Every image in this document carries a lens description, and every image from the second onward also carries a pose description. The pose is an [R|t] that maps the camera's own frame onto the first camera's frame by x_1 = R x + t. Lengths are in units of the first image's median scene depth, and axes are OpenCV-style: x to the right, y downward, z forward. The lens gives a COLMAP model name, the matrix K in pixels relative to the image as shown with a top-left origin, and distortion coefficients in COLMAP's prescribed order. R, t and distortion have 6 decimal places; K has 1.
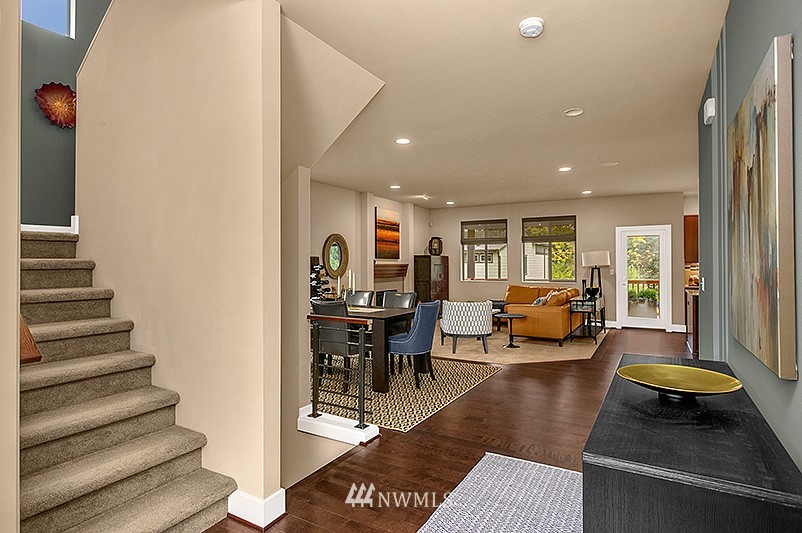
lens RADIAL K [[435.3, 0, 401.6], [0, 435.3, 260.1], [0, 0, 1]] dist [-0.000831, -0.000118]
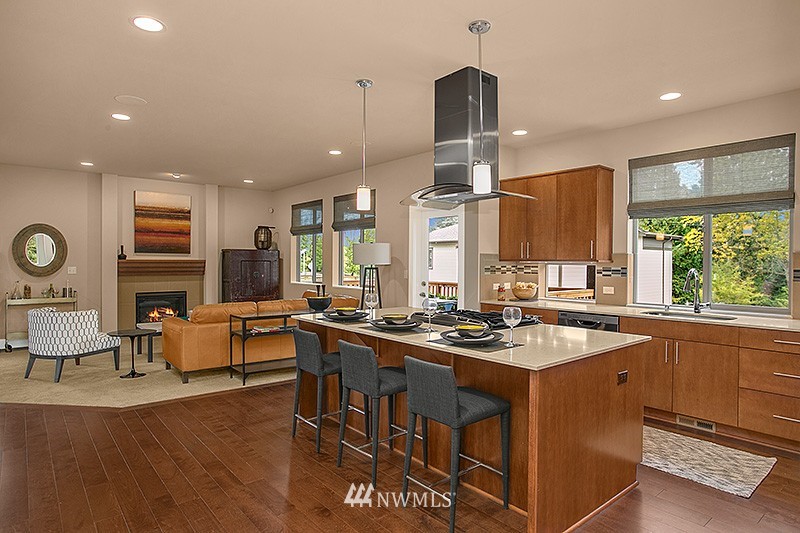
lens RADIAL K [[466.4, 0, 395.8], [0, 466.4, 267.7], [0, 0, 1]] dist [-0.019679, 0.001266]
pose [[0.934837, 0.011896, -0.354878, 0.649107], [-0.003556, 0.999702, 0.024142, 0.001247], [0.355060, -0.021307, 0.934601, 0.316788]]
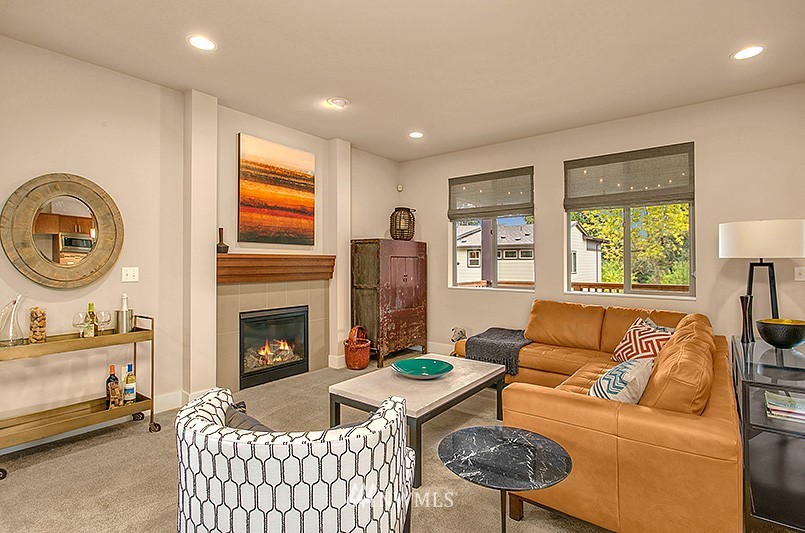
lens RADIAL K [[392.9, 0, 404.4], [0, 392.9, 261.4], [0, 0, 1]] dist [0.000872, -0.000280]
pose [[0.991184, 0.001507, -0.132485, 0.158452], [-0.000688, 0.999980, 0.006229, 0.012875], [0.132492, -0.006083, 0.991165, 0.542779]]
